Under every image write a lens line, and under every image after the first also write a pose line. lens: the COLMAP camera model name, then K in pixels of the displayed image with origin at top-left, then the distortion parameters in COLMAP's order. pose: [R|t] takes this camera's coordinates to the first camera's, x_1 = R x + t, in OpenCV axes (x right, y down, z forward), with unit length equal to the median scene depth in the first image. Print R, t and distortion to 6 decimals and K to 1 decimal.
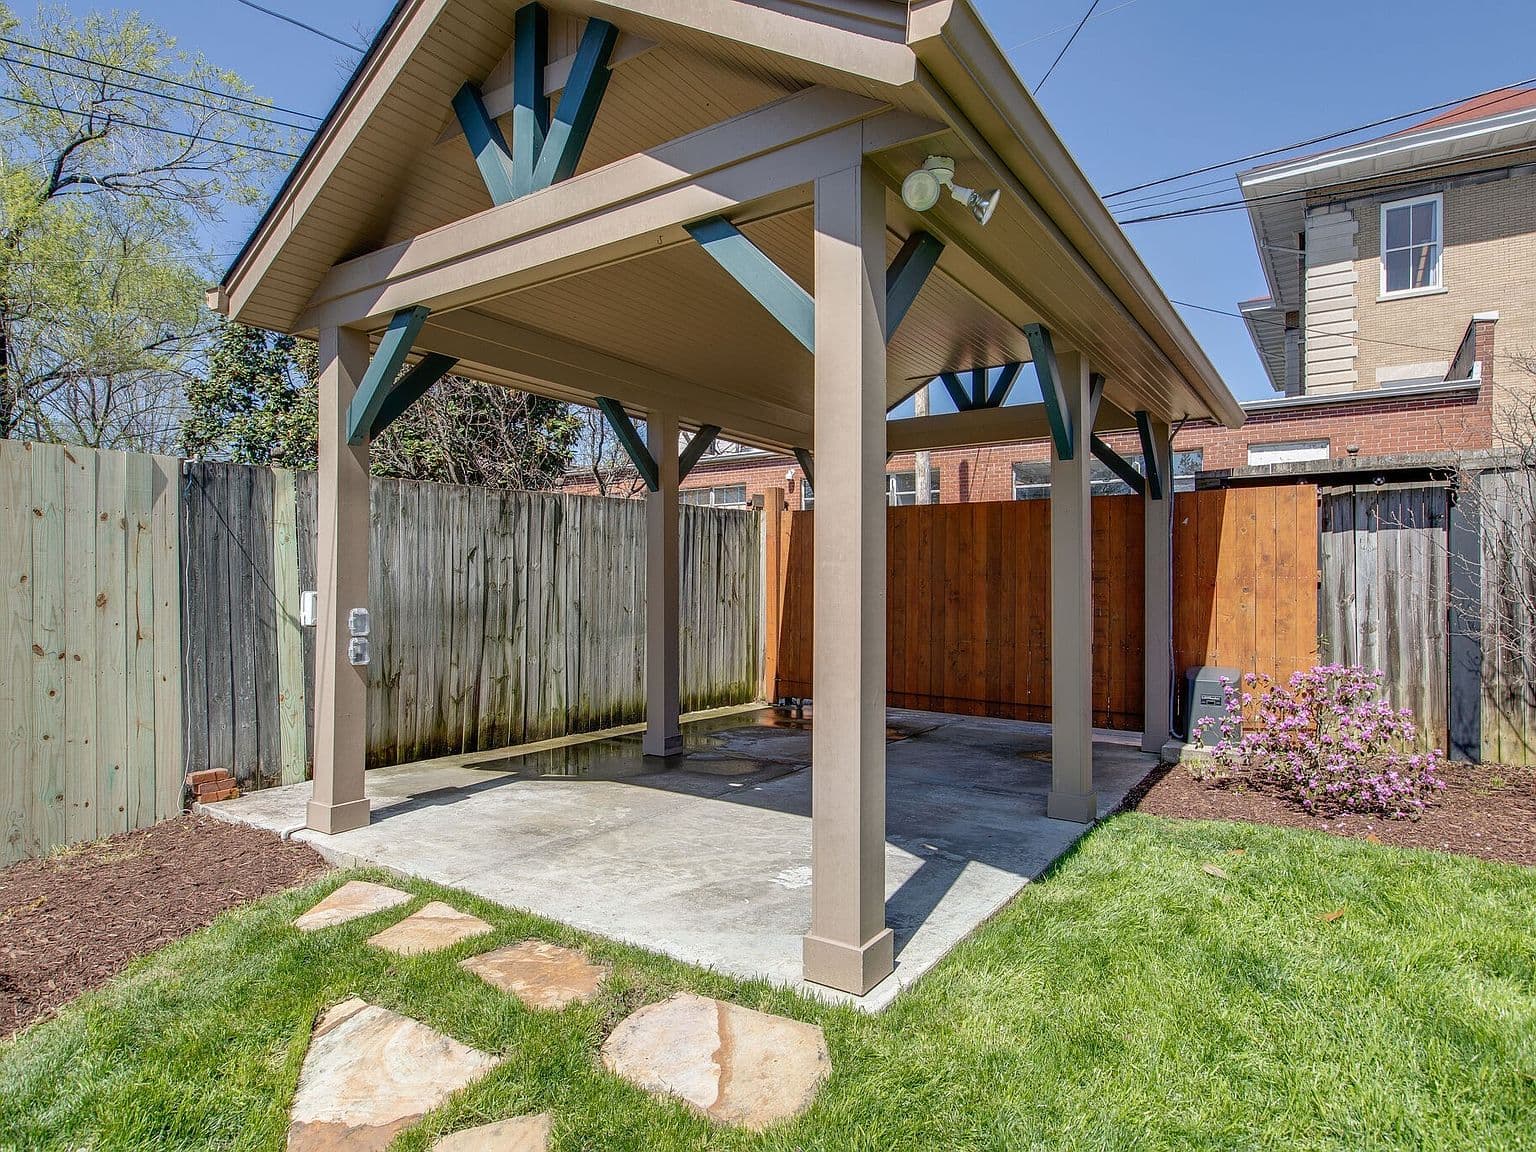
lens RADIAL K [[808.5, 0, 768.0], [0, 808.5, 576.0], [0, 0, 1]] dist [-0.001989, -0.000196]
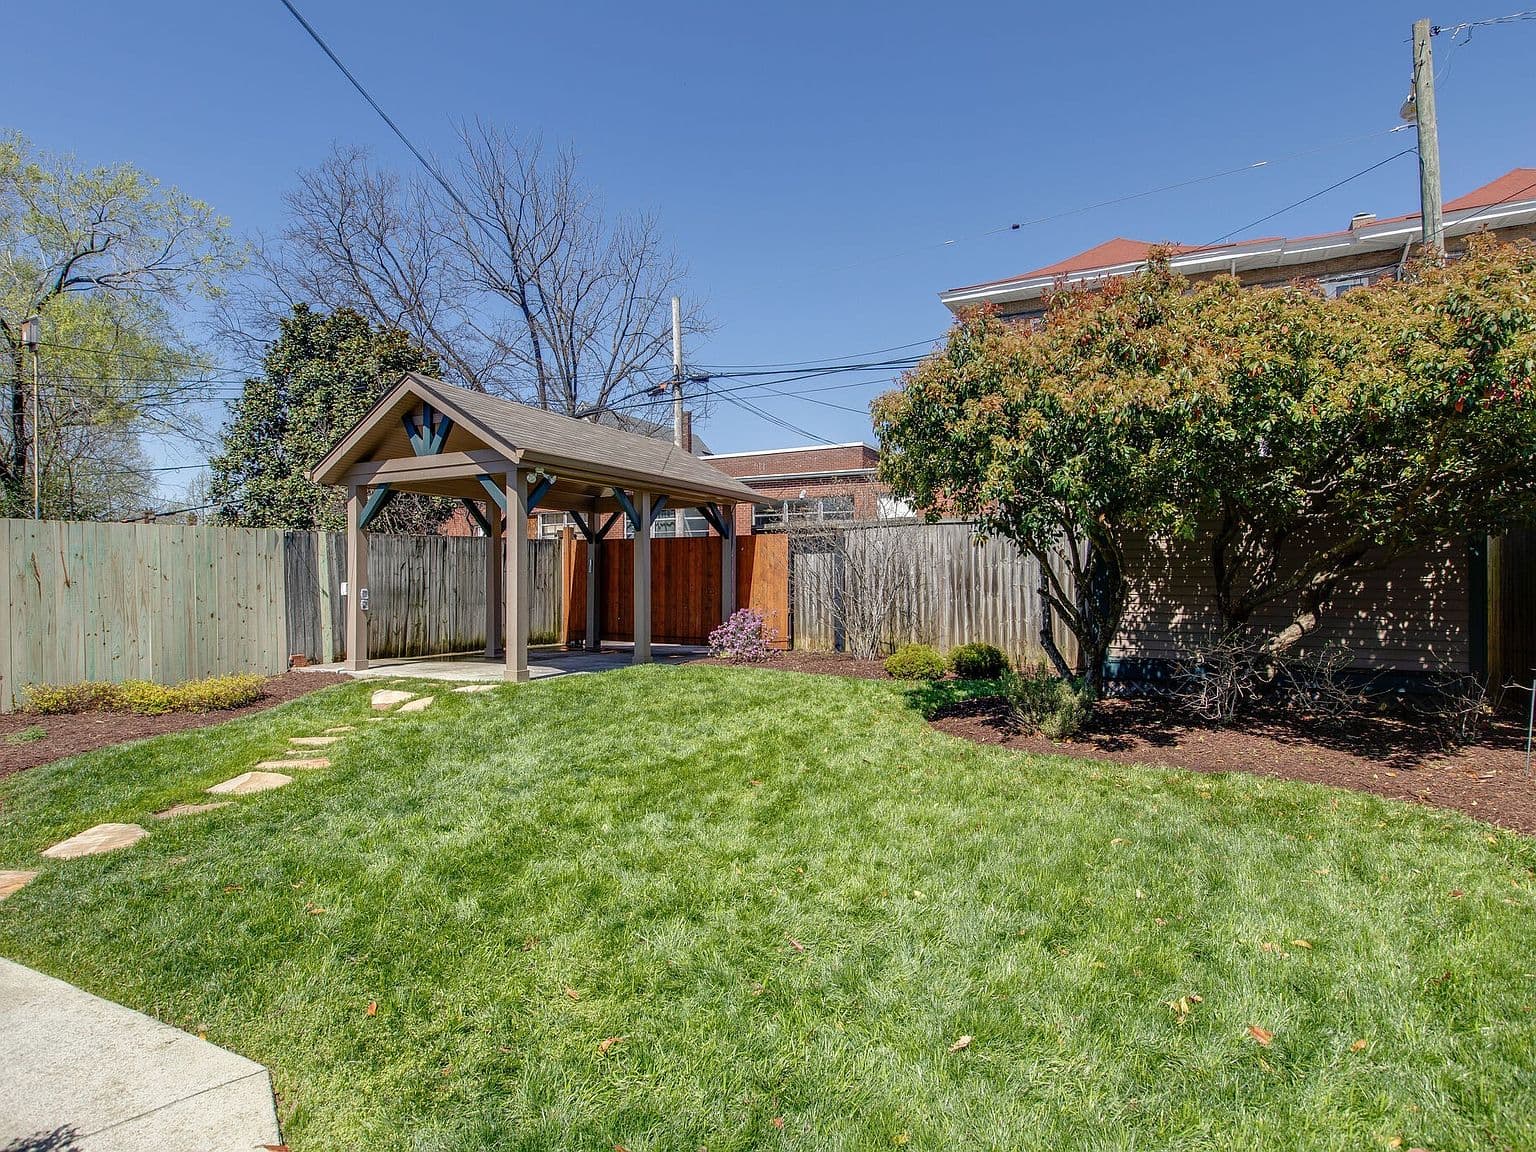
lens RADIAL K [[808.5, 0, 768.0], [0, 808.5, 576.0], [0, 0, 1]] dist [-0.001989, -0.000196]
pose [[0.994584, -0.006109, 0.103760, 0.388103], [0.005630, 0.999972, 0.004908, -0.005619], [-0.103787, -0.004298, 0.994590, -1.274547]]
